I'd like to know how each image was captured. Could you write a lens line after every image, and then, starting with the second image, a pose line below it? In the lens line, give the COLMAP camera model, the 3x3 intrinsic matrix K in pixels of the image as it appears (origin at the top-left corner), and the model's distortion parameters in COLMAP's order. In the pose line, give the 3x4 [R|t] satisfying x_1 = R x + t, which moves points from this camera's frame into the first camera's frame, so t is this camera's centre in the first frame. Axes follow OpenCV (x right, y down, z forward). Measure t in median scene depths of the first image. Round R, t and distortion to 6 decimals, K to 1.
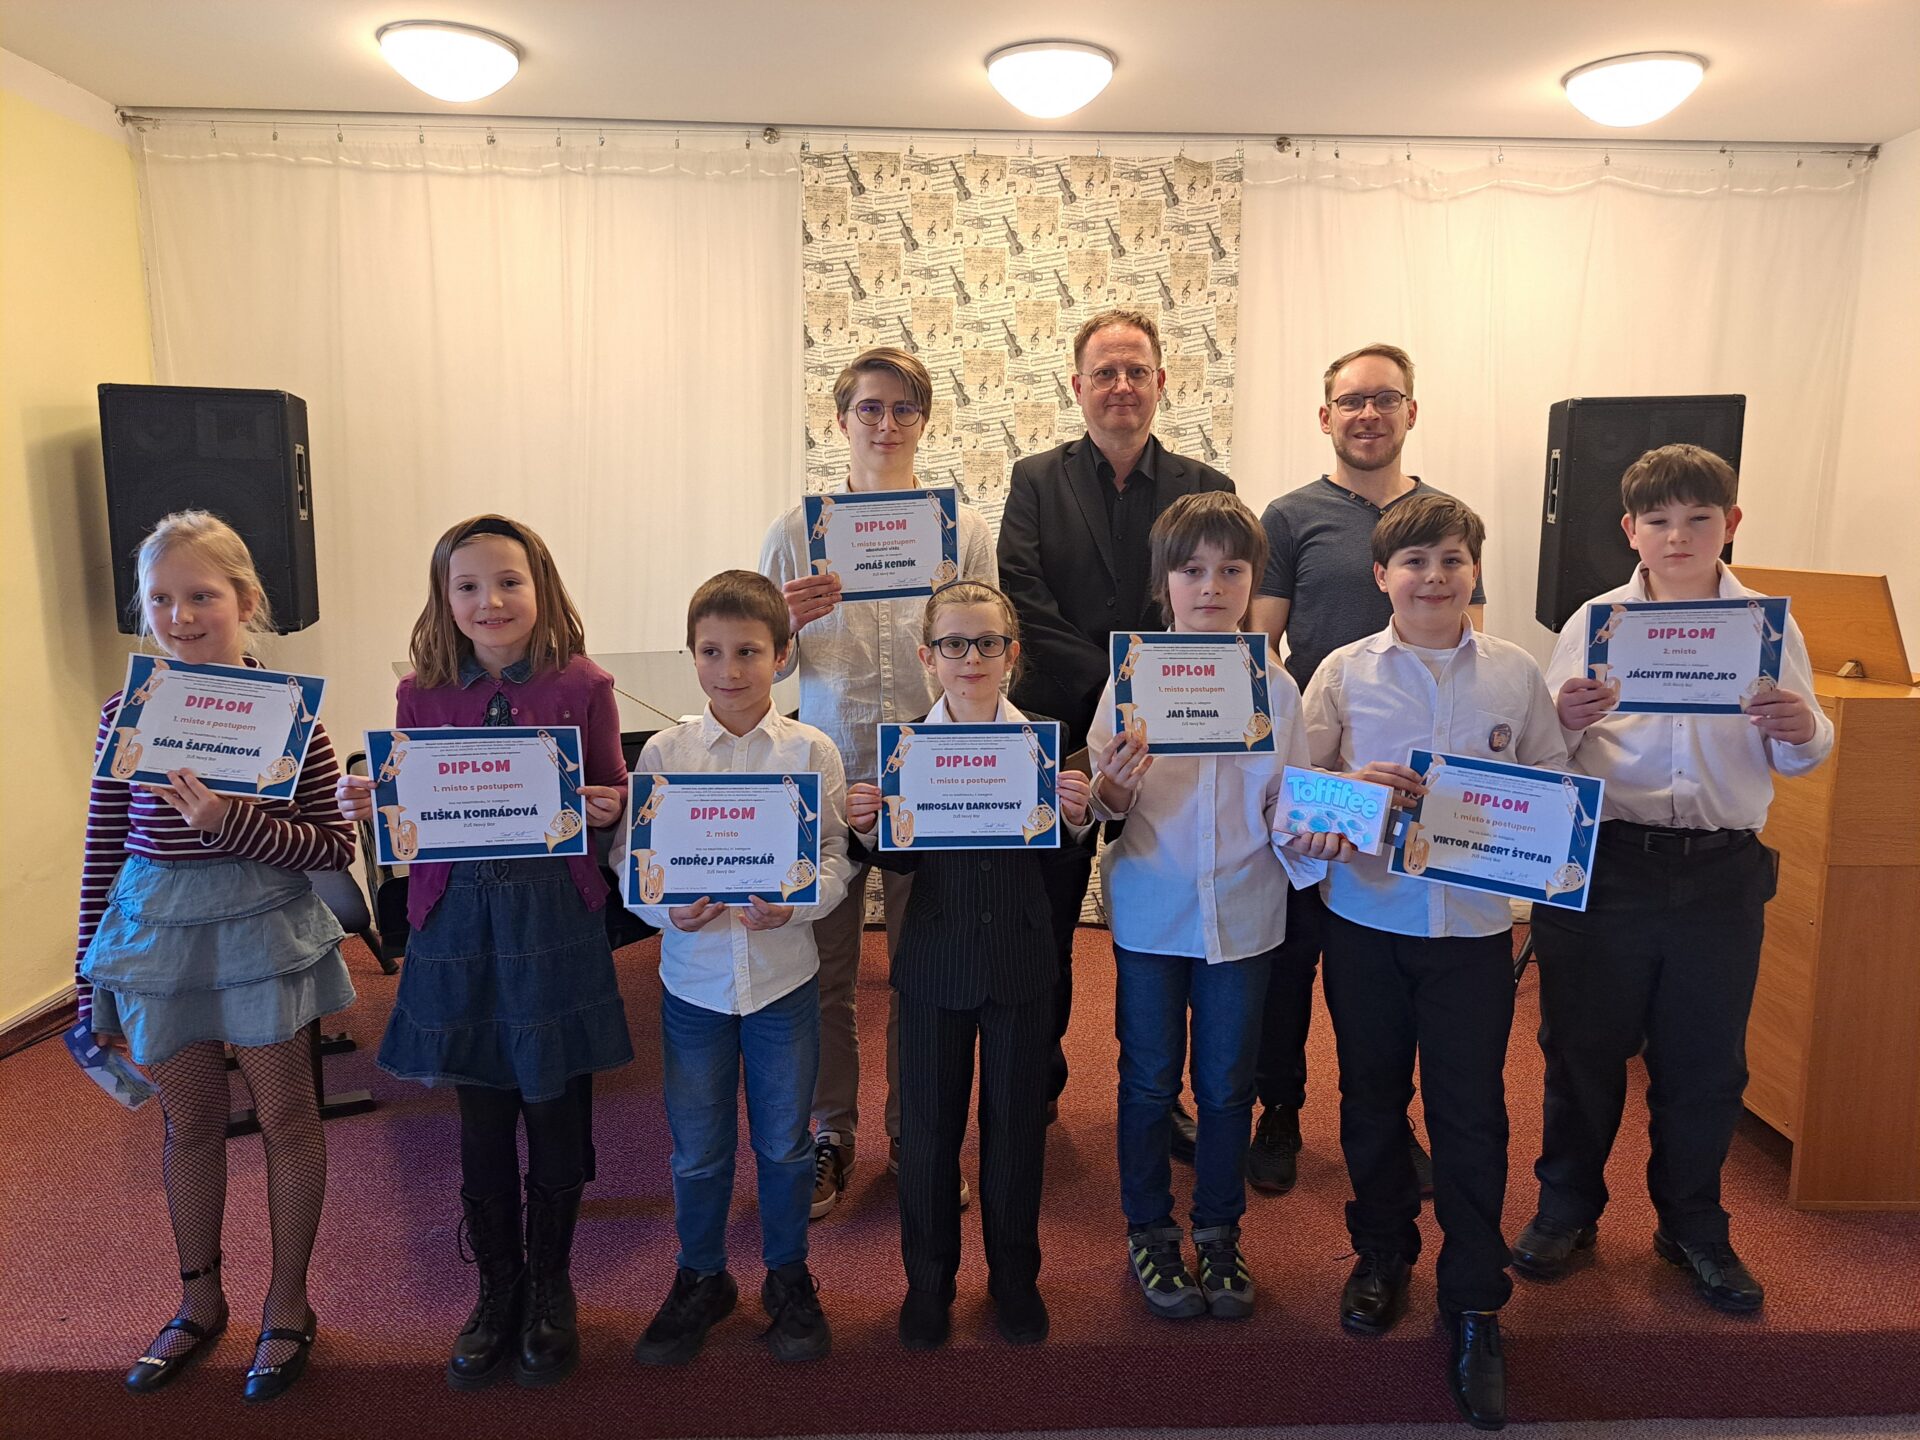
lens RADIAL K [[1320.0, 0, 931.8], [0, 1320.0, 725.4], [0, 0, 1]] dist [0.028895, -0.006756]
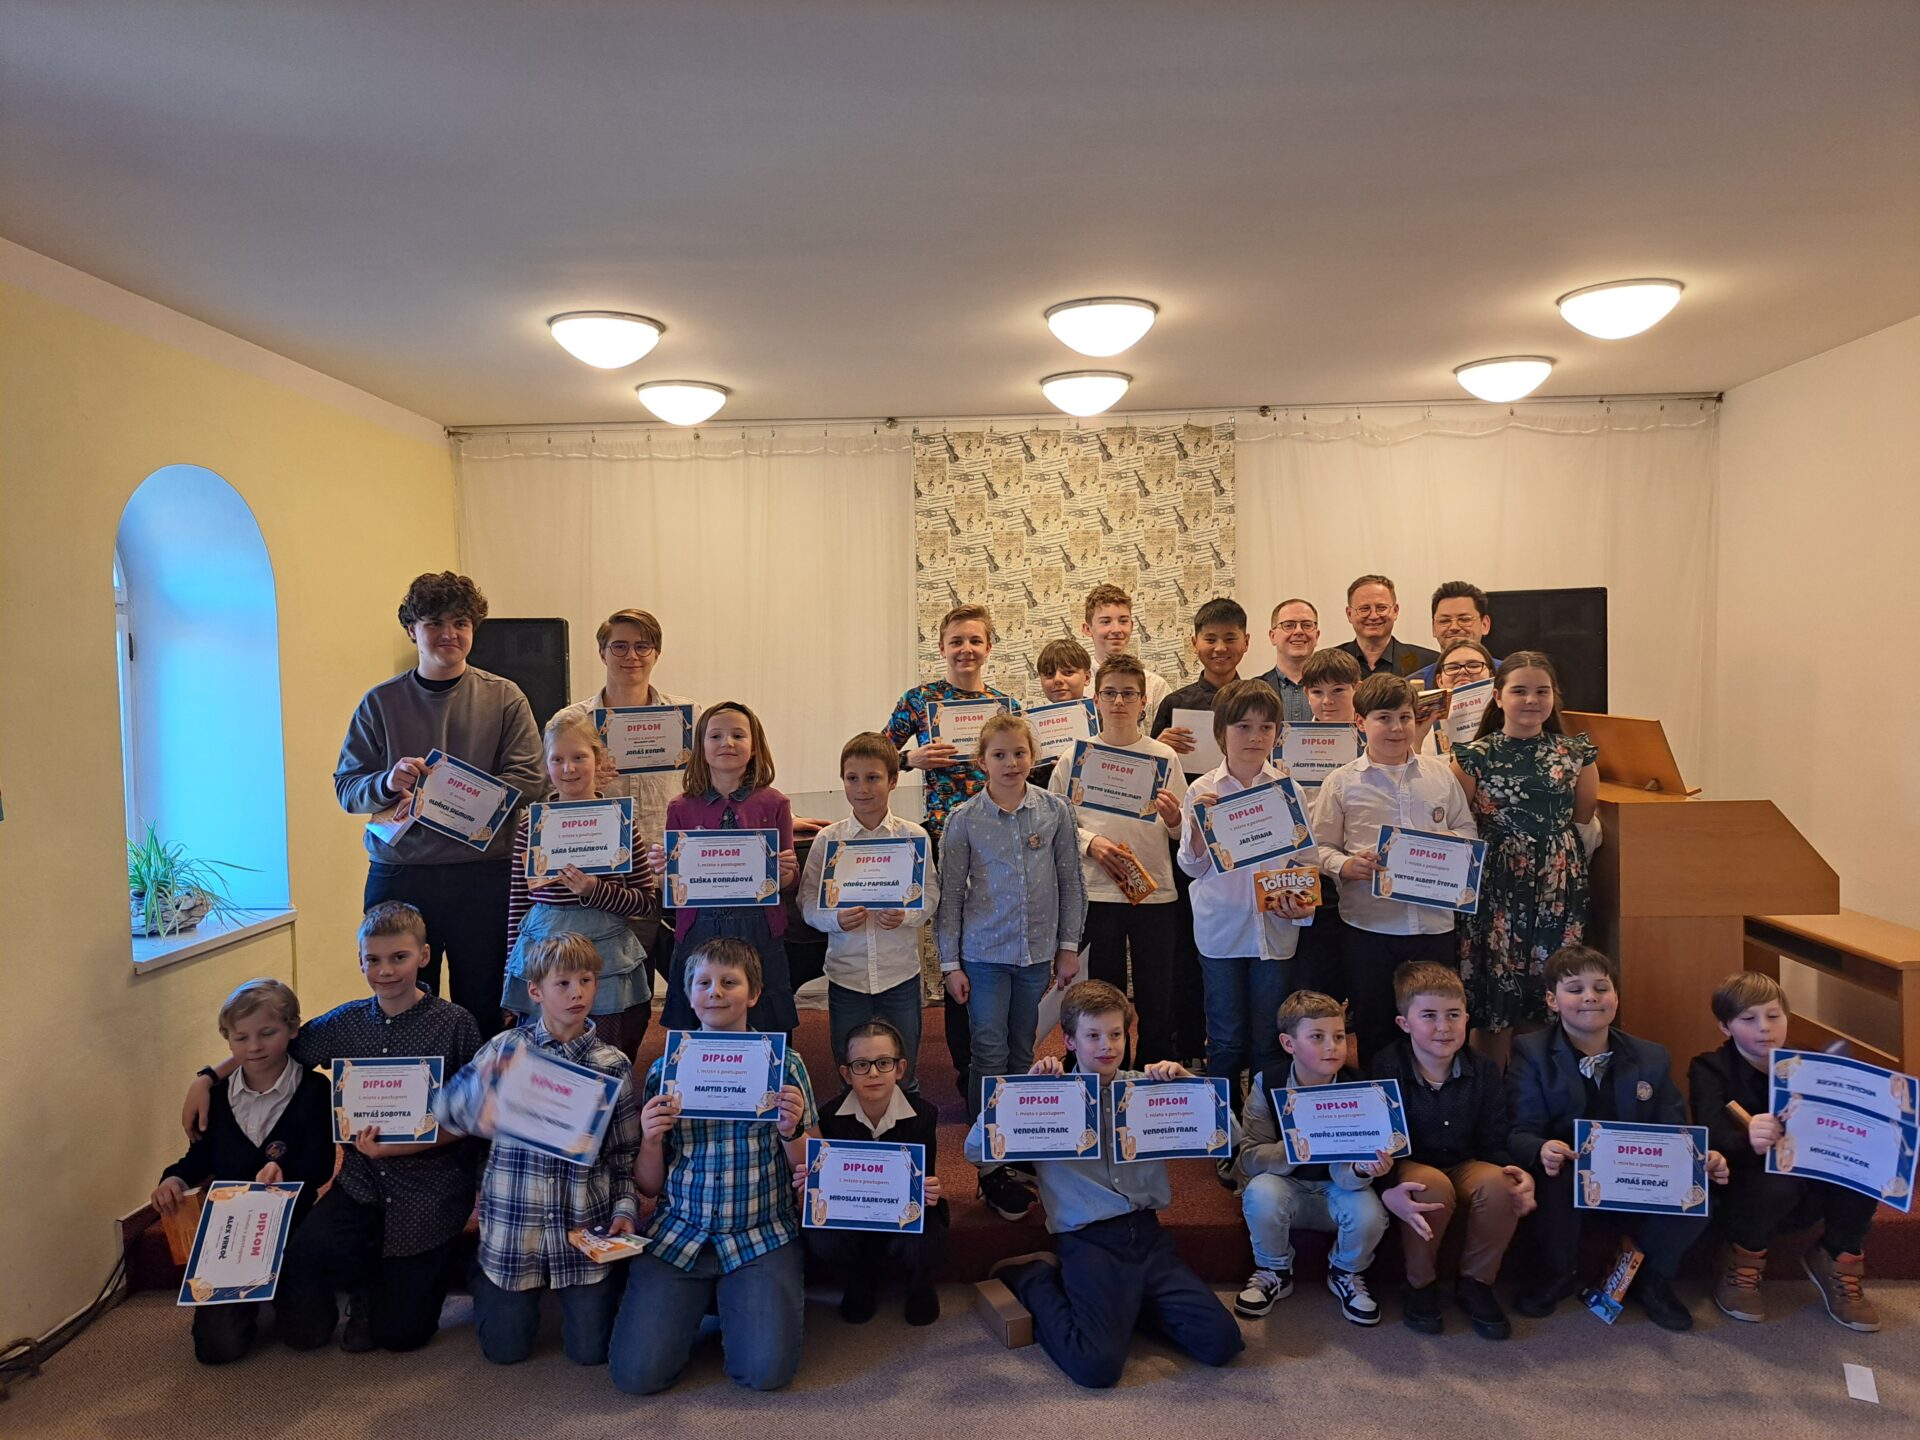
lens RADIAL K [[1346.2, 0, 960.0], [0, 1346.2, 720.0], [0, 0, 1]] dist [0.042497, -0.031277]
pose [[0.996439, -0.026114, -0.080170, 0.057233], [0.016393, 0.992687, -0.119595, 0.038600], [0.082707, 0.117855, 0.989581, -0.368349]]
